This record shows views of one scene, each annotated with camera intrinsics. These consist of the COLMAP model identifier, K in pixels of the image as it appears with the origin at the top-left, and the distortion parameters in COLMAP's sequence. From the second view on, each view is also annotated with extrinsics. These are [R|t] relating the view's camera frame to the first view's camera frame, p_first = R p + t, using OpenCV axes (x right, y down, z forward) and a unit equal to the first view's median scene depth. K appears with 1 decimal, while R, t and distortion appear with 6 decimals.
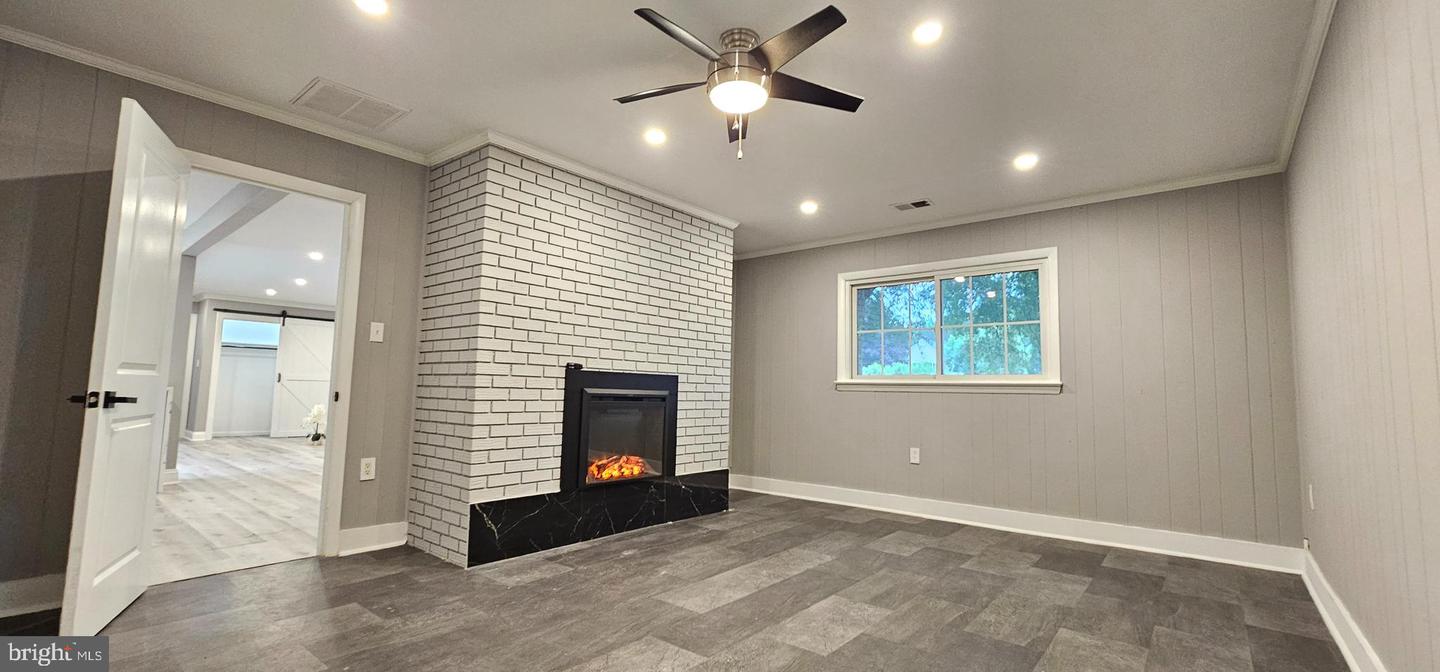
lens RADIAL K [[591.3, 0, 726.6], [0, 591.3, 339.0], [0, 0, 1]] dist [-0.000273, -0.000152]
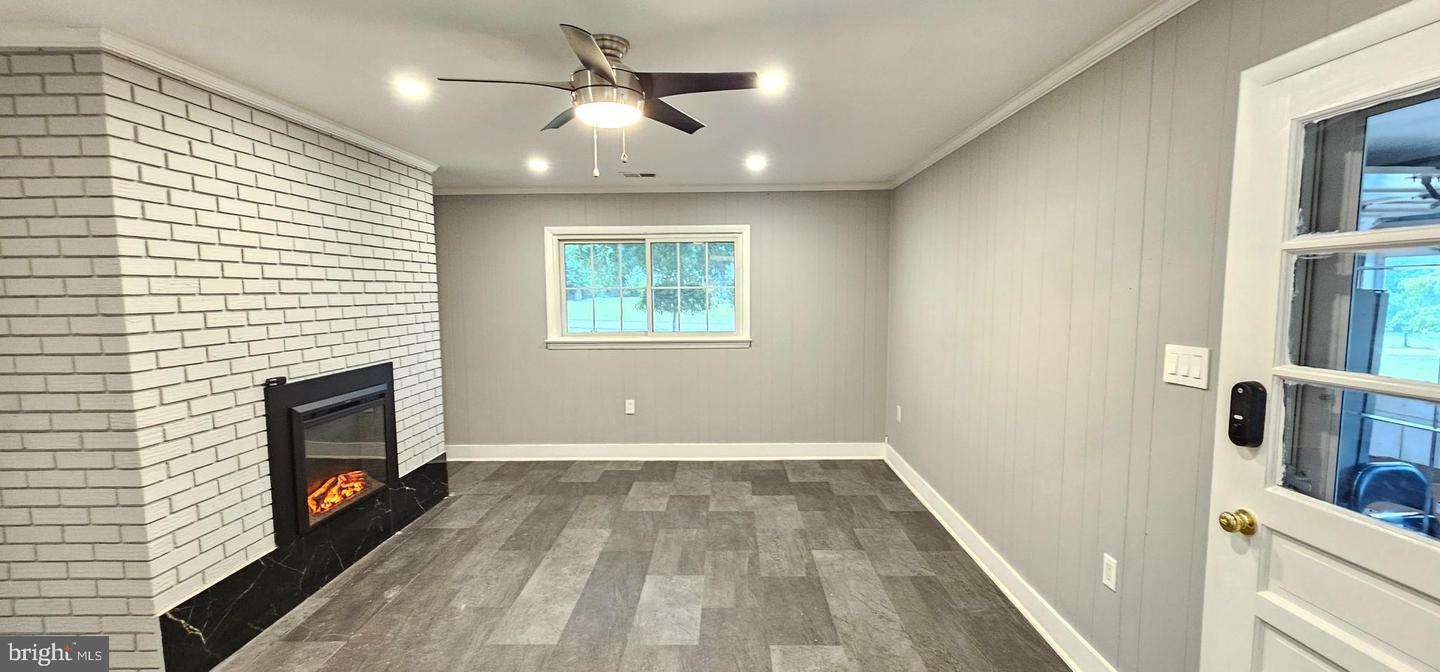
lens RADIAL K [[591.3, 0, 725.3], [0, 591.3, 337.6], [0, 0, 1]] dist [-0.000273, -0.000152]
pose [[0.782071, -0.077411, 0.618363, -0.283005], [-0.032213, 0.985907, 0.164165, -0.153076], [-0.622356, -0.148308, 0.768555, 0.100261]]
